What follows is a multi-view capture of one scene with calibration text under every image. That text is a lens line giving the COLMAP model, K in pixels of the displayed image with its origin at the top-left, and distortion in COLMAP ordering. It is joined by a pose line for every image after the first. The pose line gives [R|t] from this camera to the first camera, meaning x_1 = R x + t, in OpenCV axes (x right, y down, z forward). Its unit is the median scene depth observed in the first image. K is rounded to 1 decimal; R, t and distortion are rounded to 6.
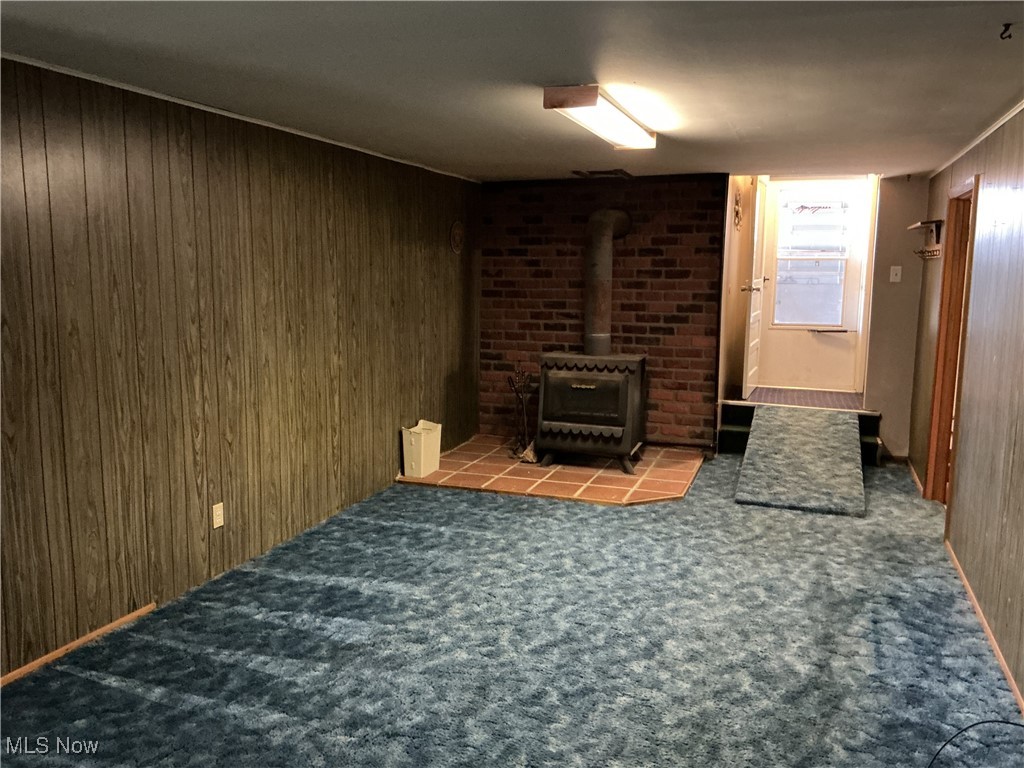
lens RADIAL K [[857.5, 0, 510.8], [0, 857.5, 384.8], [0, 0, 1]] dist [0.078012, -0.125903]
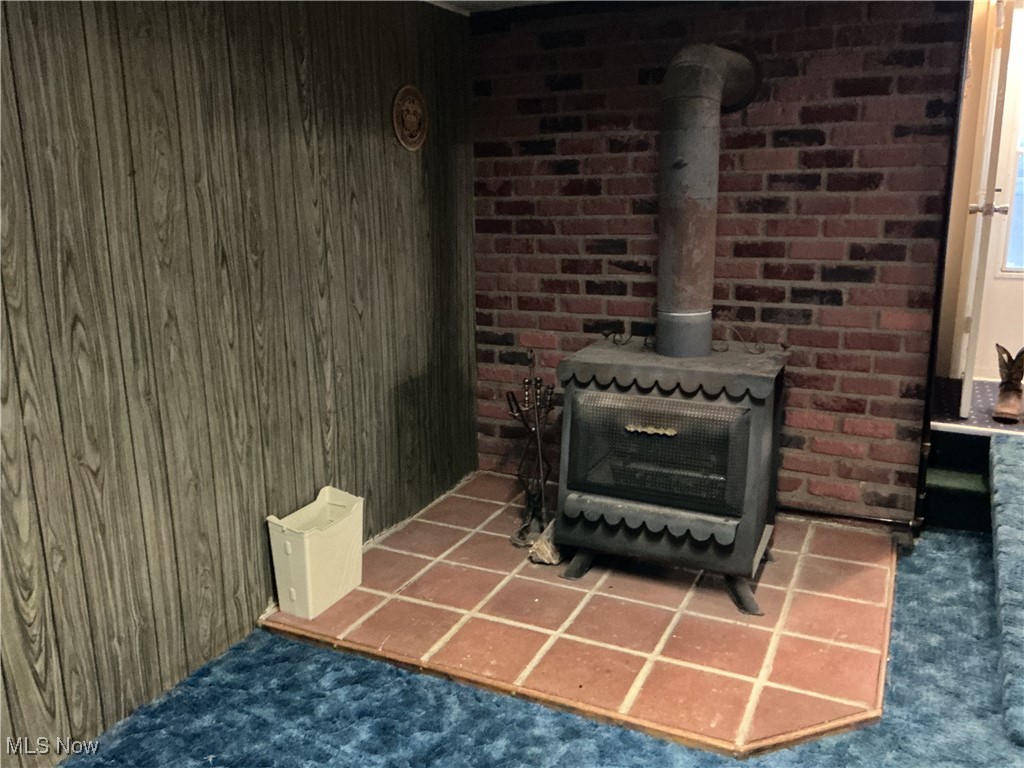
lens RADIAL K [[857.5, 0, 503.6], [0, 857.5, 385.4], [0, 0, 1]] dist [0.078012, -0.125903]
pose [[0.992978, 0.006120, -0.118141, 0.053982], [0.005278, 0.995375, 0.095925, -0.061169], [0.118182, -0.095875, 0.988353, 0.473967]]
